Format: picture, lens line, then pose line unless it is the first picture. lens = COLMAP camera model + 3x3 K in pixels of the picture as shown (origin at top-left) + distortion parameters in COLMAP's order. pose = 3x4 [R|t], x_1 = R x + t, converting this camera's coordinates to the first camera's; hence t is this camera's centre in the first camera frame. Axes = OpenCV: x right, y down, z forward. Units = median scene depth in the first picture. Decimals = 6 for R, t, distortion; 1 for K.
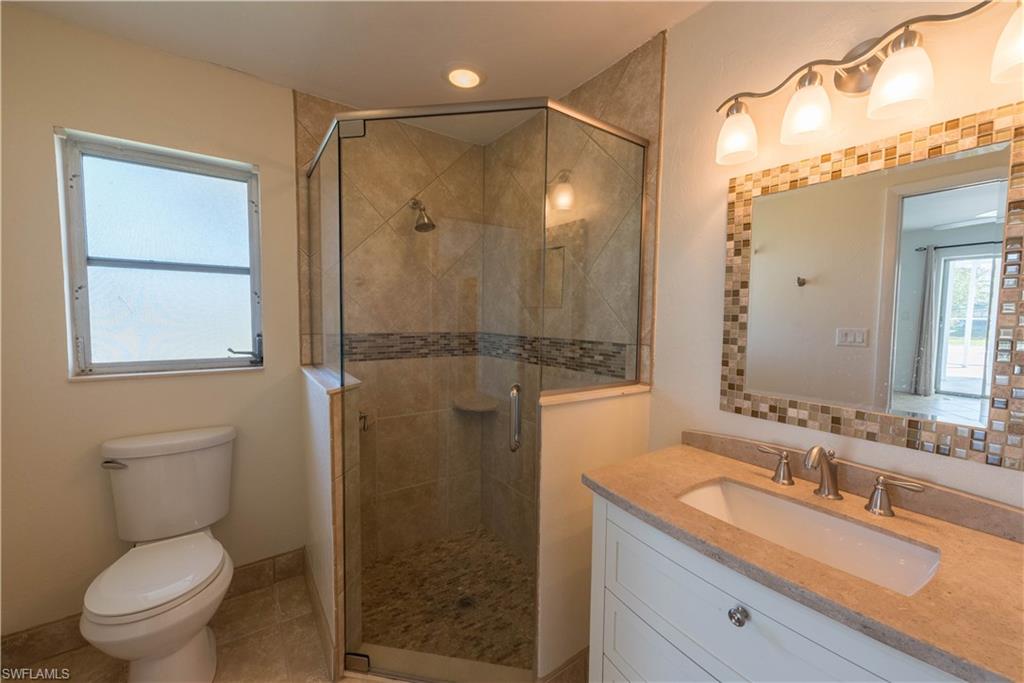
lens RADIAL K [[401.2, 0, 517.1], [0, 401.2, 343.0], [0, 0, 1]] dist [0.010123, -0.002823]
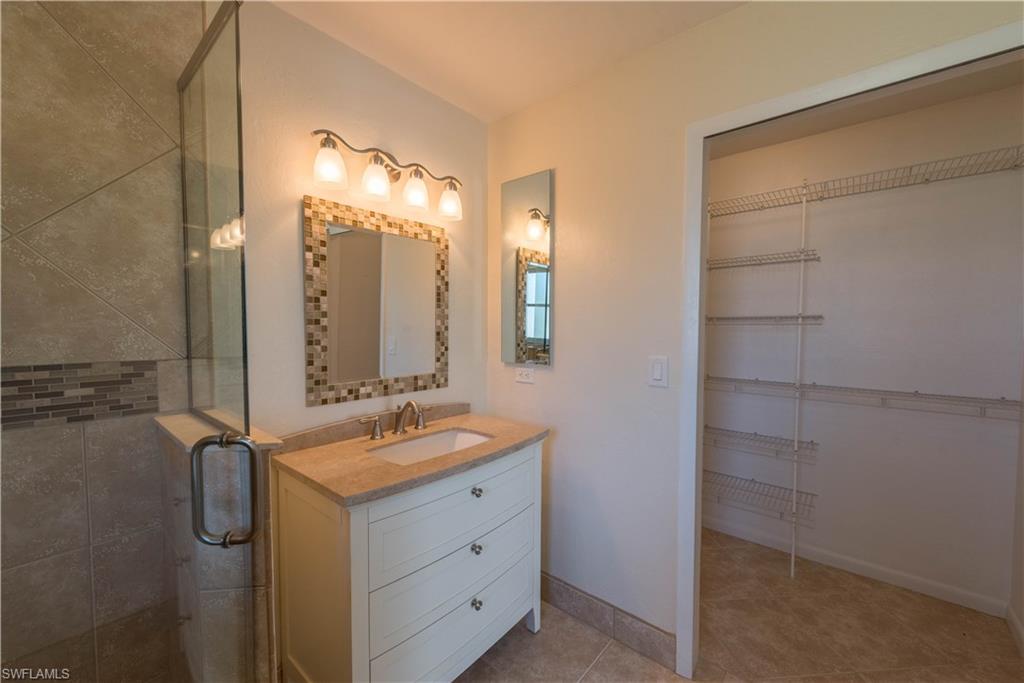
lens RADIAL K [[401.2, 0, 515.6], [0, 401.2, 344.8], [0, 0, 1]] dist [0.010123, -0.002823]
pose [[-0.244727, -0.055969, 0.967975, -0.700439], [0.064200, 0.995206, 0.073775, -0.045465], [-0.967464, 0.080198, -0.239960, 0.745268]]
